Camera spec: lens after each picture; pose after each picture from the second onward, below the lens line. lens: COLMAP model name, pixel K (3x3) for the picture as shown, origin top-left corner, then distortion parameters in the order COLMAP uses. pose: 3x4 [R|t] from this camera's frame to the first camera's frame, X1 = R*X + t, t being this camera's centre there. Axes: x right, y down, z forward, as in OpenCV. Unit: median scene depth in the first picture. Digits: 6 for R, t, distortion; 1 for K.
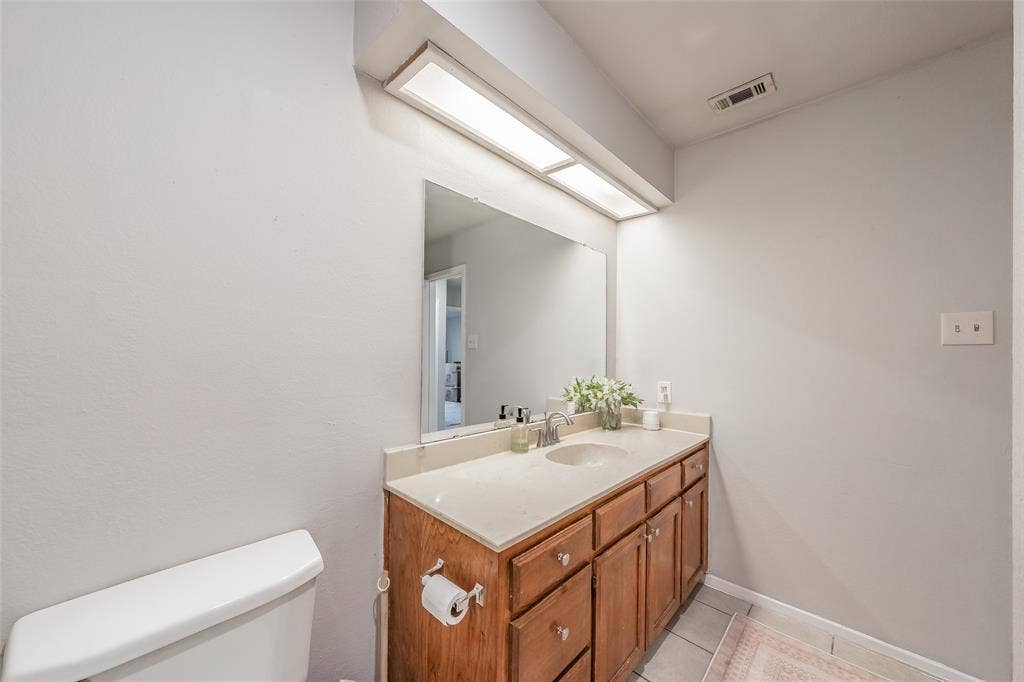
lens RADIAL K [[361.4, 0, 518.9], [0, 361.4, 339.7], [0, 0, 1]] dist [0.000222, -0.000027]
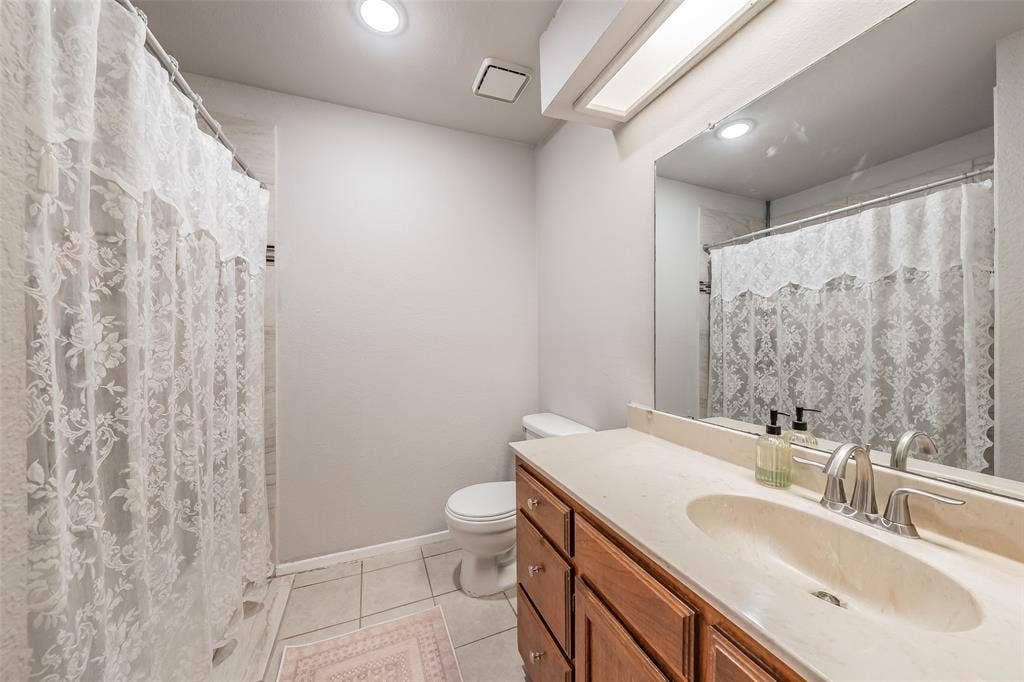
lens RADIAL K [[361.4, 0, 518.9], [0, 361.4, 339.7], [0, 0, 1]] dist [0.000222, -0.000027]
pose [[-0.433811, -0.019878, -0.900785, 0.839128], [0.032246, 0.998774, -0.037570, 0.104463], [0.900427, -0.045345, -0.432638, 1.065128]]
